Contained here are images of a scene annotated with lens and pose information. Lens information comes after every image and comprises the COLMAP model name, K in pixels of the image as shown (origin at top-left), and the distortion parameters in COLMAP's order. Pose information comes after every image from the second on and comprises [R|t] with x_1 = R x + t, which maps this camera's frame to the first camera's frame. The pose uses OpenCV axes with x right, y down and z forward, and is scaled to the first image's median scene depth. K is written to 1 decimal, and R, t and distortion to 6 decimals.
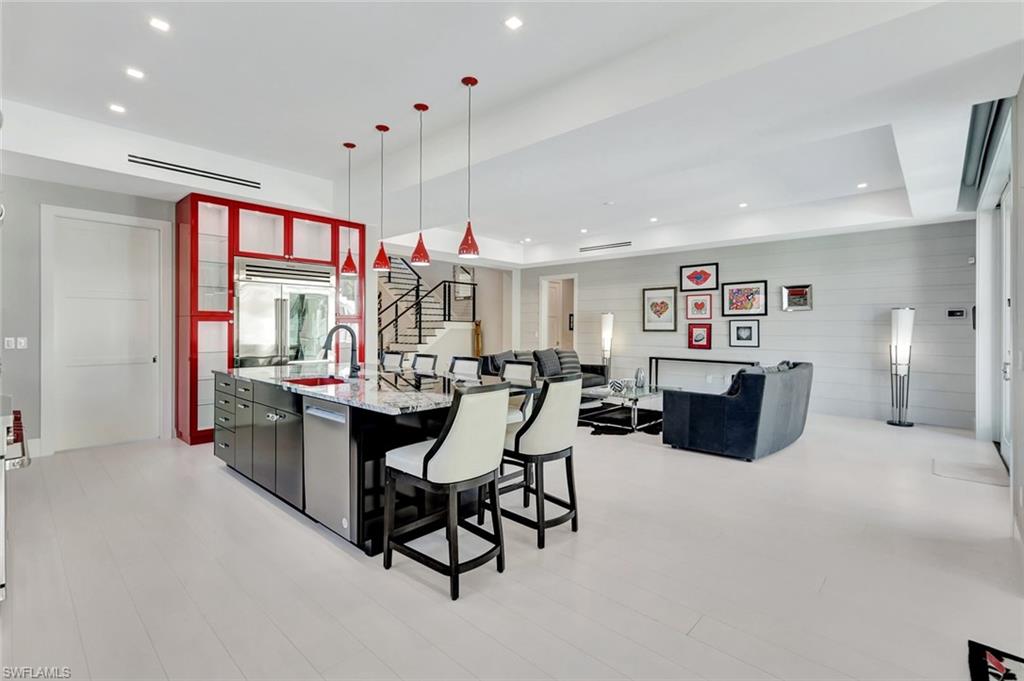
lens RADIAL K [[449.8, 0, 516.1], [0, 449.8, 334.0], [0, 0, 1]] dist [0.000297, -0.000697]
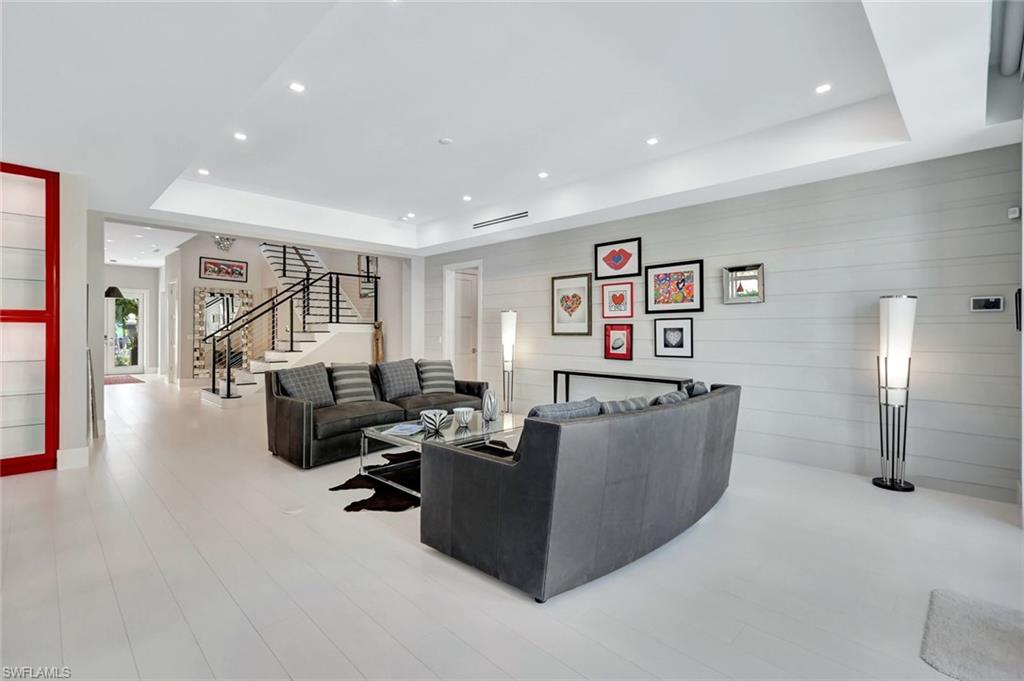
lens RADIAL K [[469.4, 0, 509.0], [0, 469.4, 339.4], [0, 0, 1]] dist [0.000382, 0.001050]
pose [[0.999483, -0.001581, -0.032111, 0.262362], [0.001626, 0.999998, 0.001374, -0.000315], [0.032109, -0.001425, 0.999483, 0.256596]]
